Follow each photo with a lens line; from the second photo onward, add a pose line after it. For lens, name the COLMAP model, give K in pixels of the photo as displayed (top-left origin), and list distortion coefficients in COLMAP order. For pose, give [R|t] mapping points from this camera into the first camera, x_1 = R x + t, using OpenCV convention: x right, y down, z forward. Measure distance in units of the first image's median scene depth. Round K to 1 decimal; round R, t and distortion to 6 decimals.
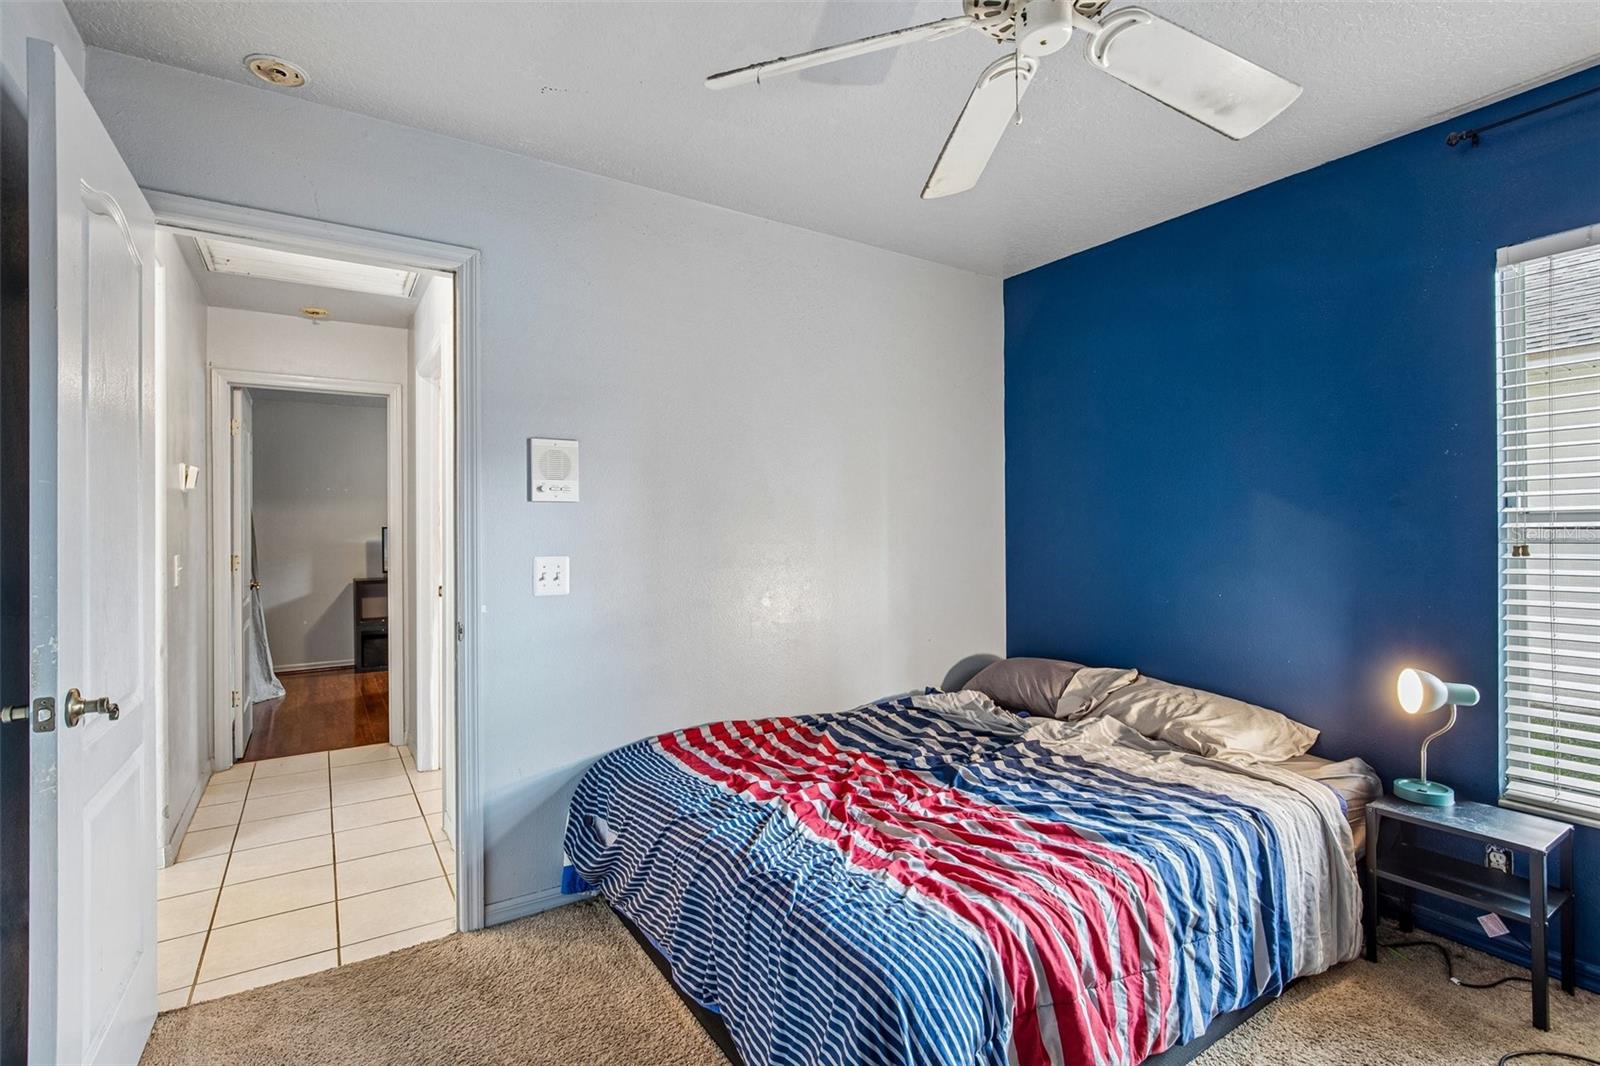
lens RADIAL K [[743.1, 0, 799.5], [0, 743.1, 528.0], [0, 0, 1]] dist [-0.016310, 0.000835]
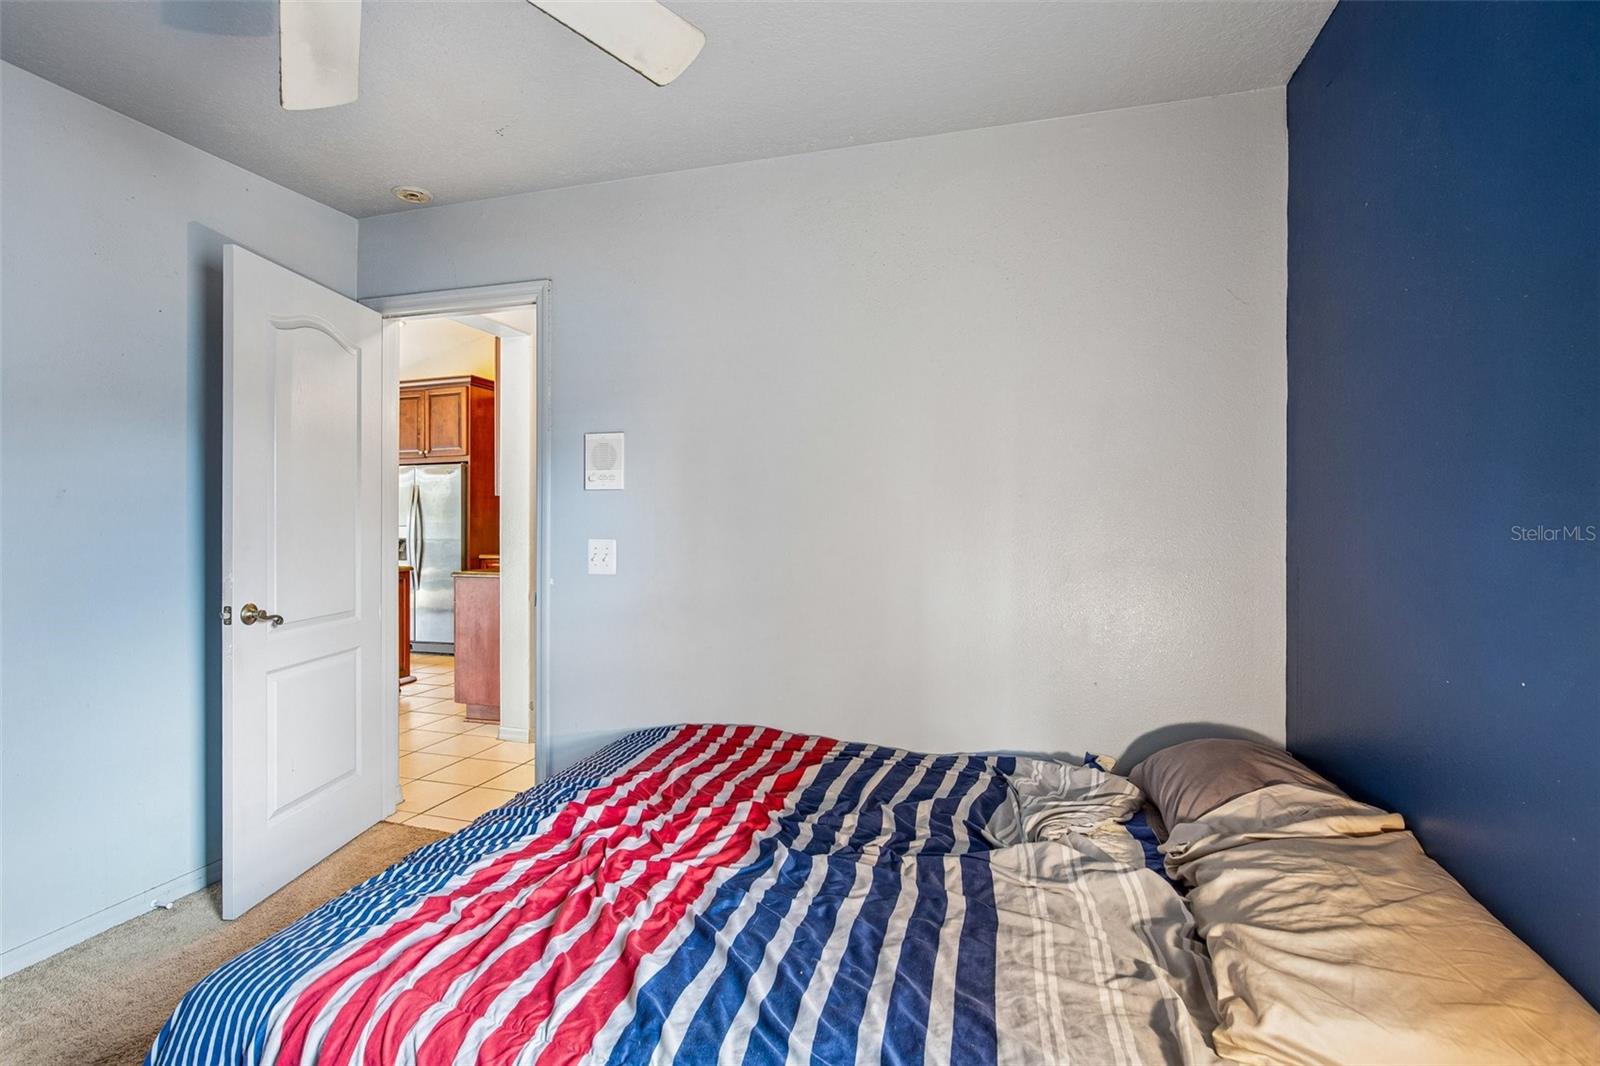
lens RADIAL K [[743.1, 0, 799.5], [0, 743.1, 528.0], [0, 0, 1]] dist [-0.016310, 0.000835]
pose [[0.644929, 0.013702, -0.764120, 0.702923], [-0.005239, 0.999895, 0.013507, 0.005132], [0.764225, -0.004708, 0.644933, 0.510785]]
